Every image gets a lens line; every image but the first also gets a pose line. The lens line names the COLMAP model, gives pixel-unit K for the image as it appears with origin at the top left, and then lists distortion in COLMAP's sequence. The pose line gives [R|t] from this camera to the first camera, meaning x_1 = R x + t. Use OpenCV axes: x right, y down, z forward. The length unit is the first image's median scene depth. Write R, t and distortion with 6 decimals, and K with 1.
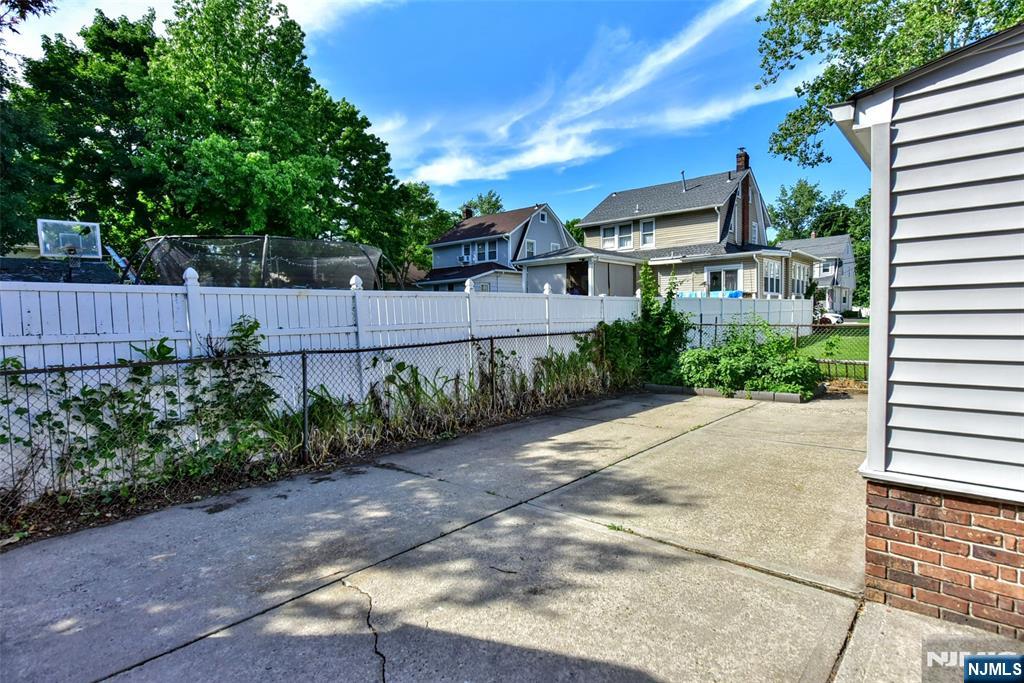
lens RADIAL K [[519.2, 0, 513.3], [0, 519.2, 316.4], [0, 0, 1]] dist [-0.000305, 0.000593]
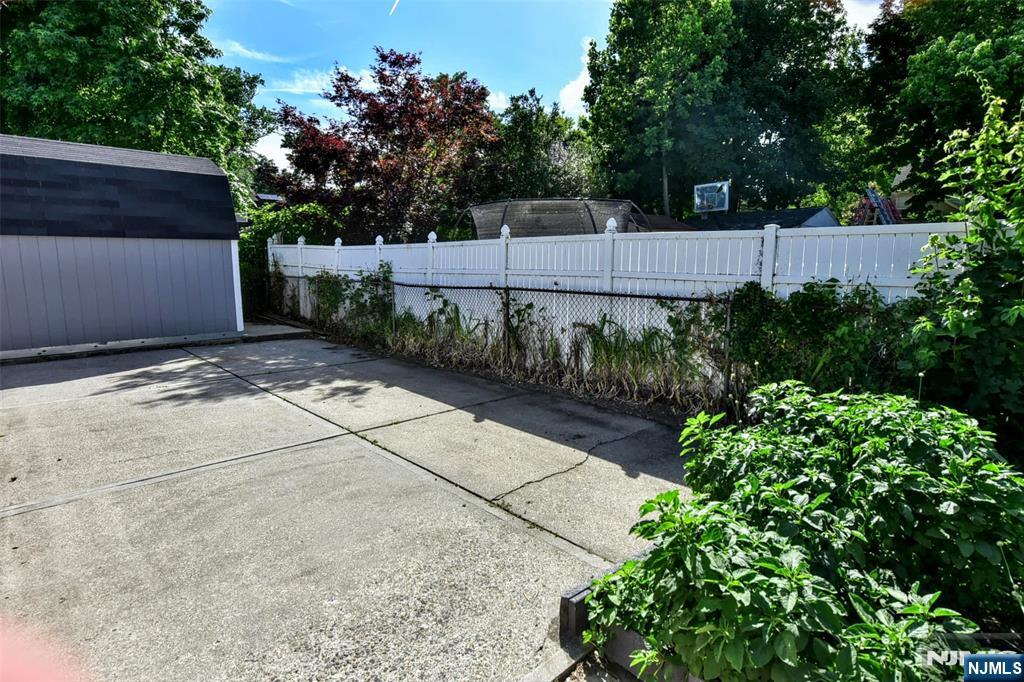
lens RADIAL K [[541.3, 0, 512.0], [0, 541.3, 341.0], [0, 0, 1]] dist [-0.002824, -0.000148]
pose [[-0.079409, 0.169563, -0.982315, 0.766205], [0.001069, 0.985441, 0.170016, -0.025134], [0.996842, 0.012451, -0.078435, 0.899621]]
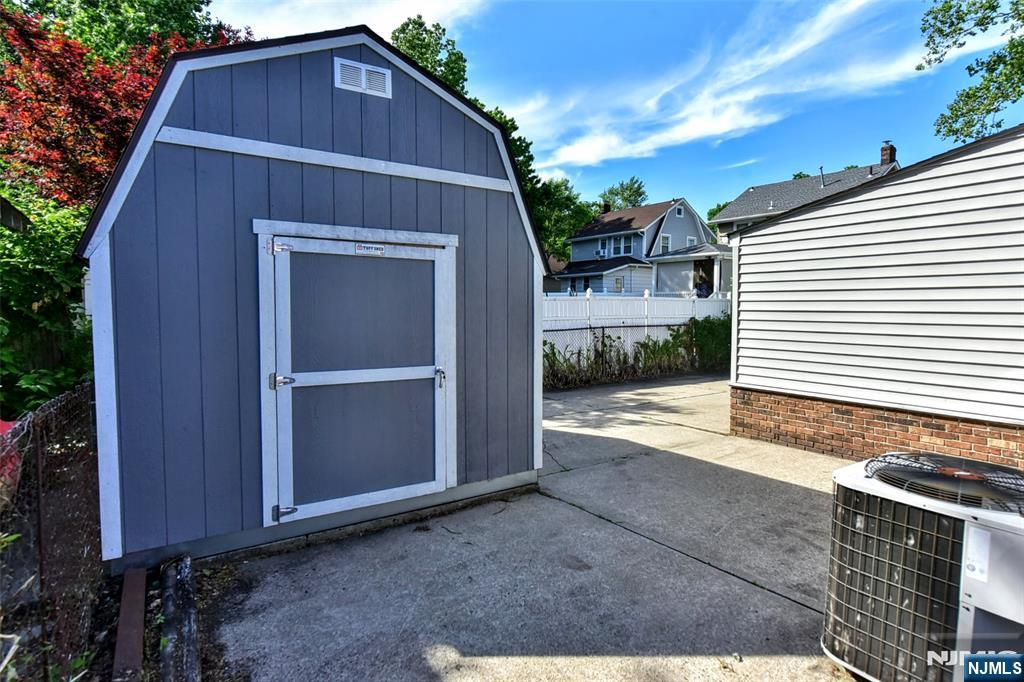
lens RADIAL K [[541.3, 0, 512.0], [0, 541.3, 341.0], [0, 0, 1]] dist [-0.002824, -0.000148]
pose [[0.965680, 0.033825, -0.257524, 0.090424], [-0.016830, 0.997549, 0.067917, -0.017653], [0.259190, -0.061252, 0.963882, -0.489550]]
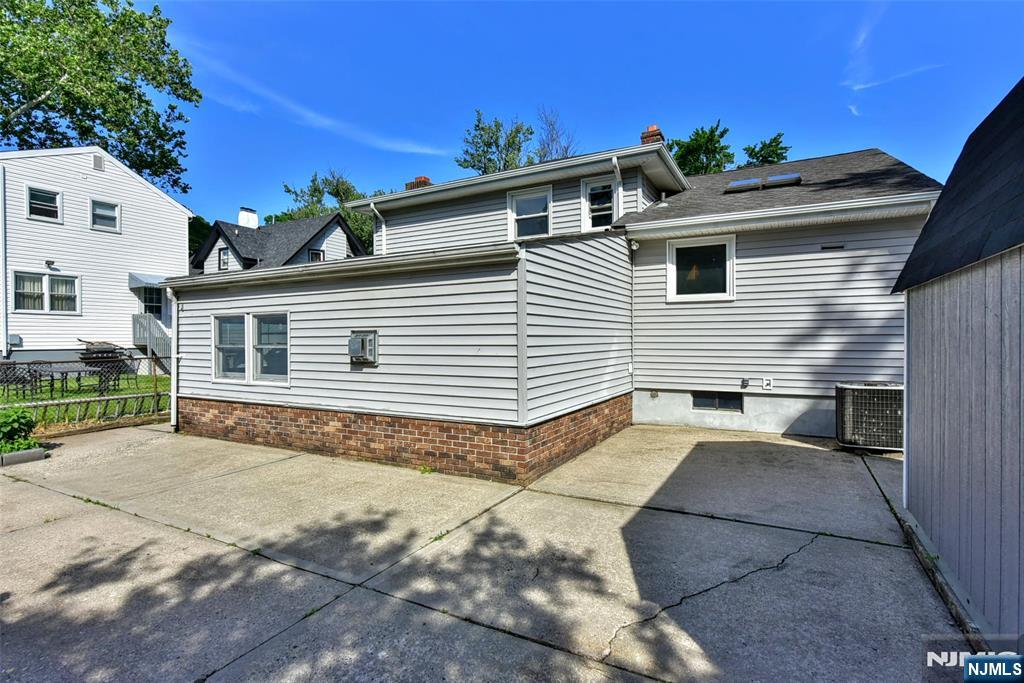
lens RADIAL K [[541.3, 0, 512.0], [0, 541.3, 341.5], [0, 0, 1]] dist [-0.002824, -0.000148]
pose [[-0.256874, 0.012240, 0.966367, -0.371826], [0.006458, 0.999919, -0.010949, 0.001717], [-0.966423, 0.003429, -0.256932, 0.444344]]
